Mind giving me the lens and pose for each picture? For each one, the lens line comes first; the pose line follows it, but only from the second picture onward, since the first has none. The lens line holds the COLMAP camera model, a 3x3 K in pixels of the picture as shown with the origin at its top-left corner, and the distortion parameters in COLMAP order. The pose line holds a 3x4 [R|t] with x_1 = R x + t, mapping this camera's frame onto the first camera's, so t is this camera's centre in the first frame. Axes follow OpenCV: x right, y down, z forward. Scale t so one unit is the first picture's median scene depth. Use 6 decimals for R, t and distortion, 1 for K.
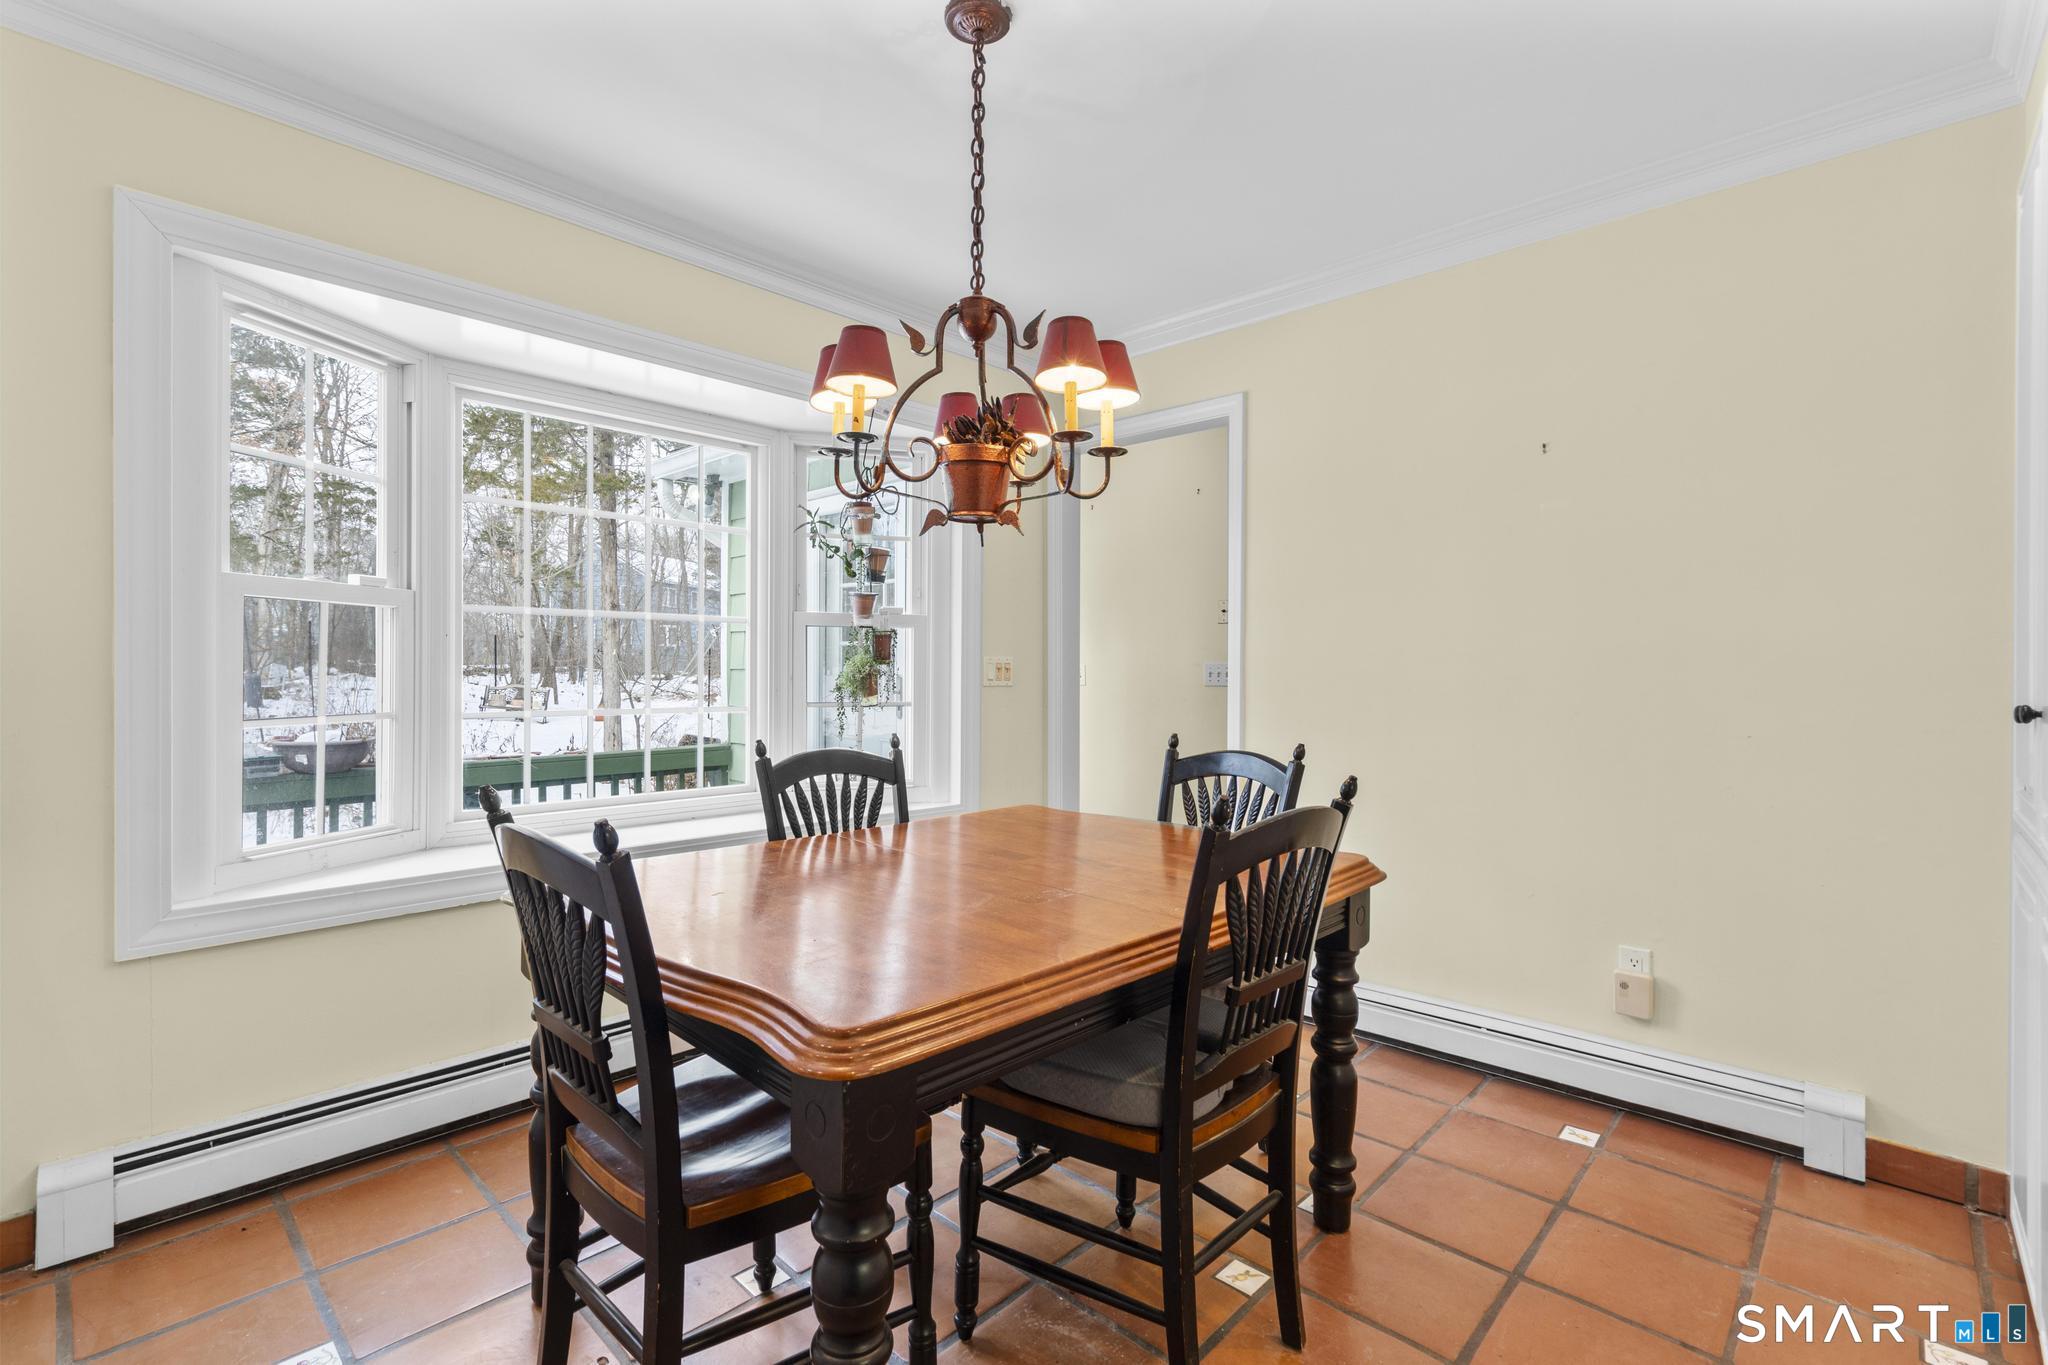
lens RADIAL K [[935.8, 0, 1023.6], [0, 935.8, 680.0], [0, 0, 1]] dist [0.002477, 0.000066]
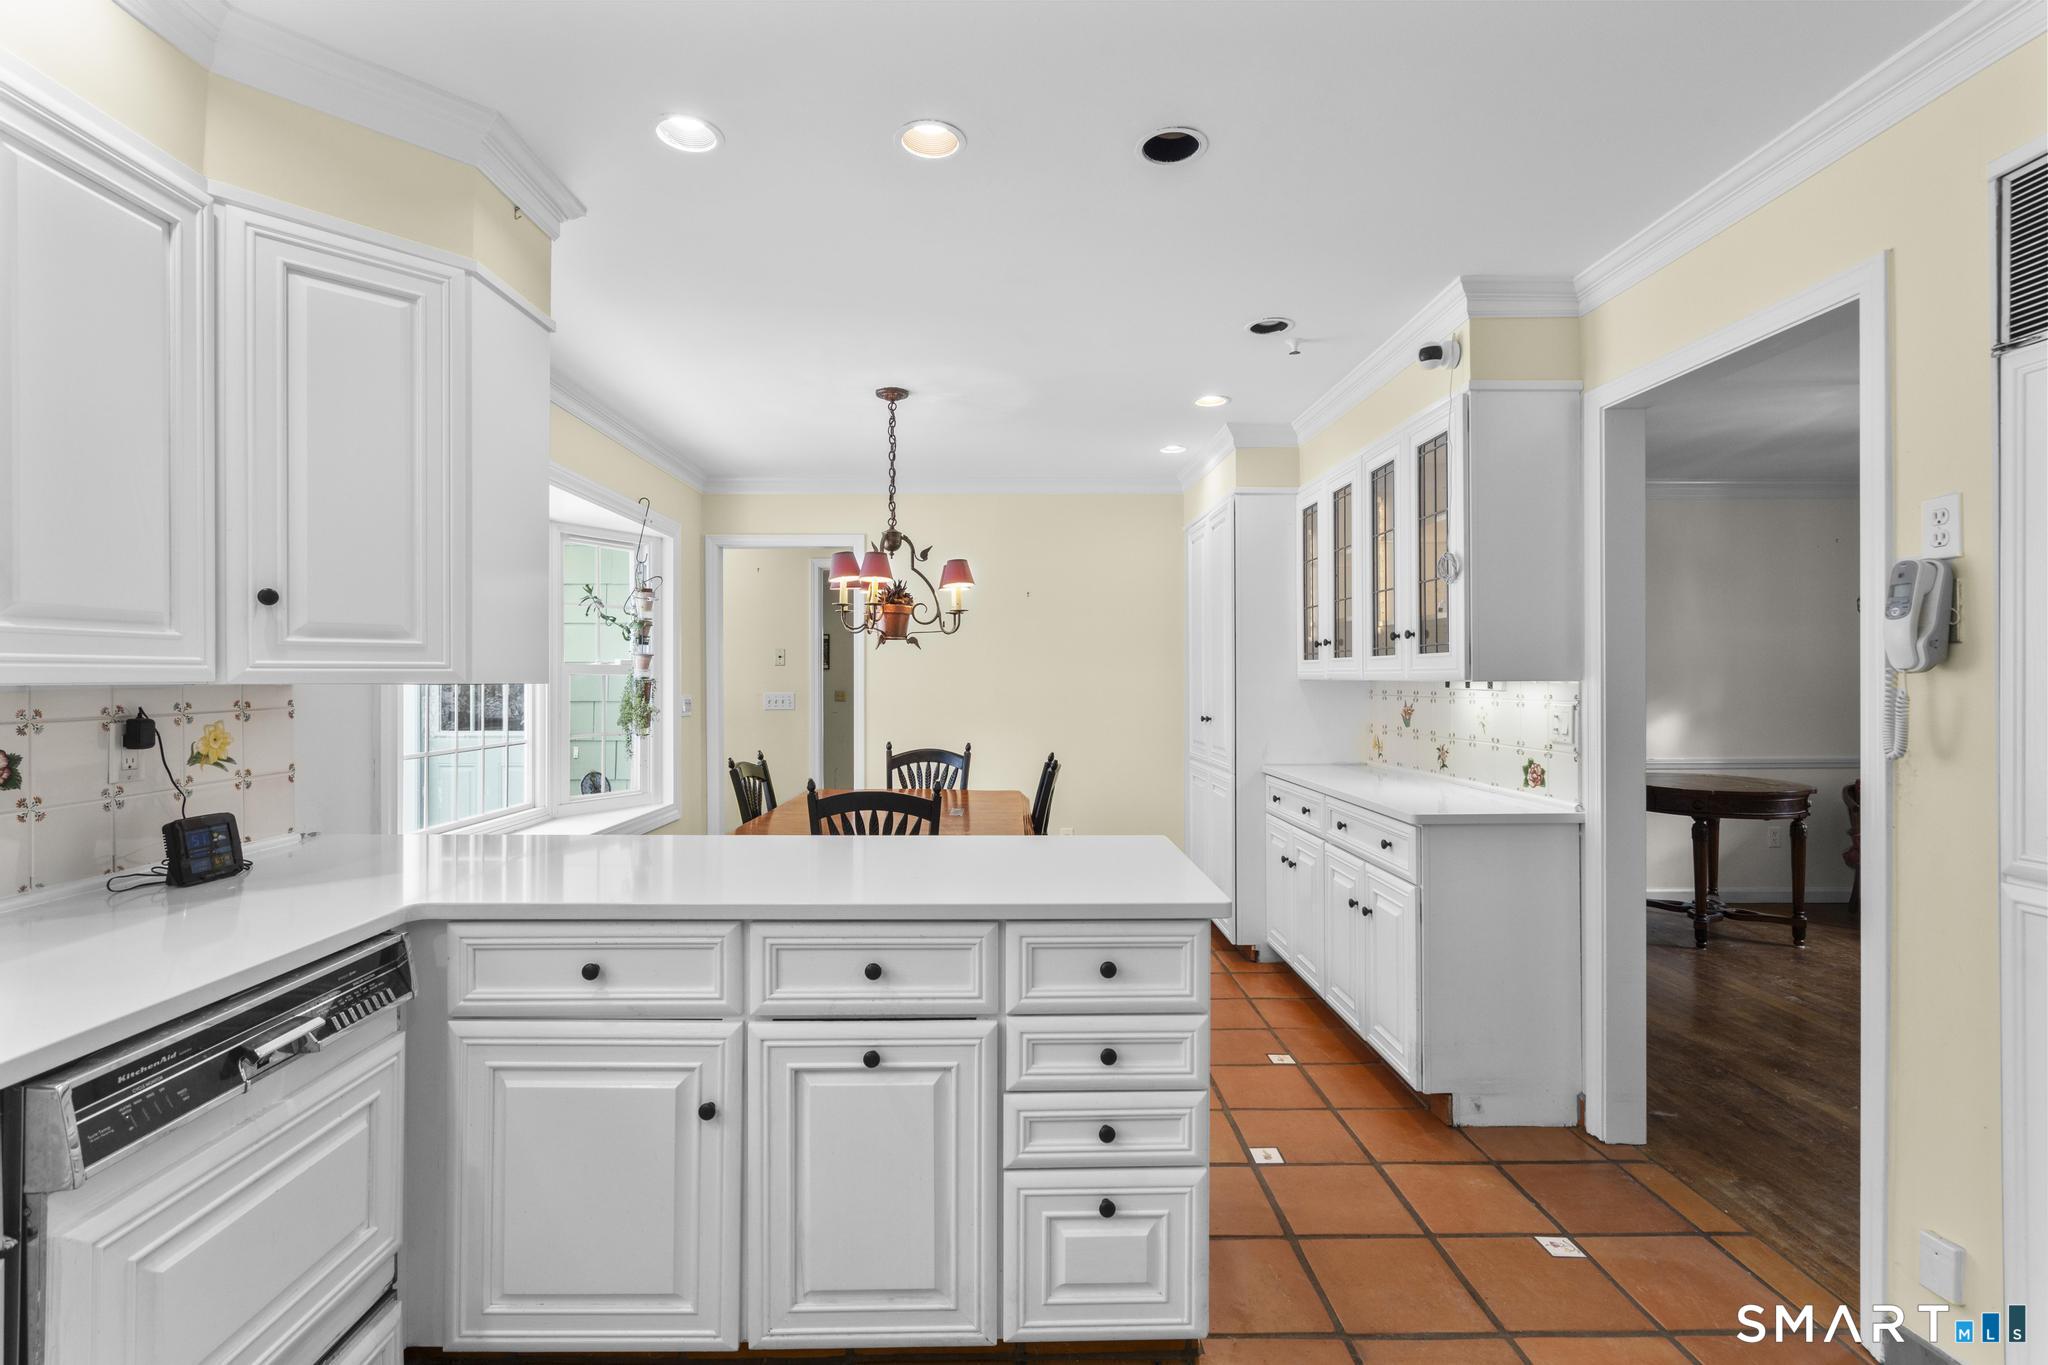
lens RADIAL K [[935.8, 0, 1022.0], [0, 935.8, 681.3], [0, 0, 1]] dist [0.002477, 0.000066]
pose [[0.701901, -0.007069, 0.712240, -1.296397], [0.009925, 0.999951, 0.000144, -0.078493], [-0.712206, 0.006968, 0.701936, -0.617855]]
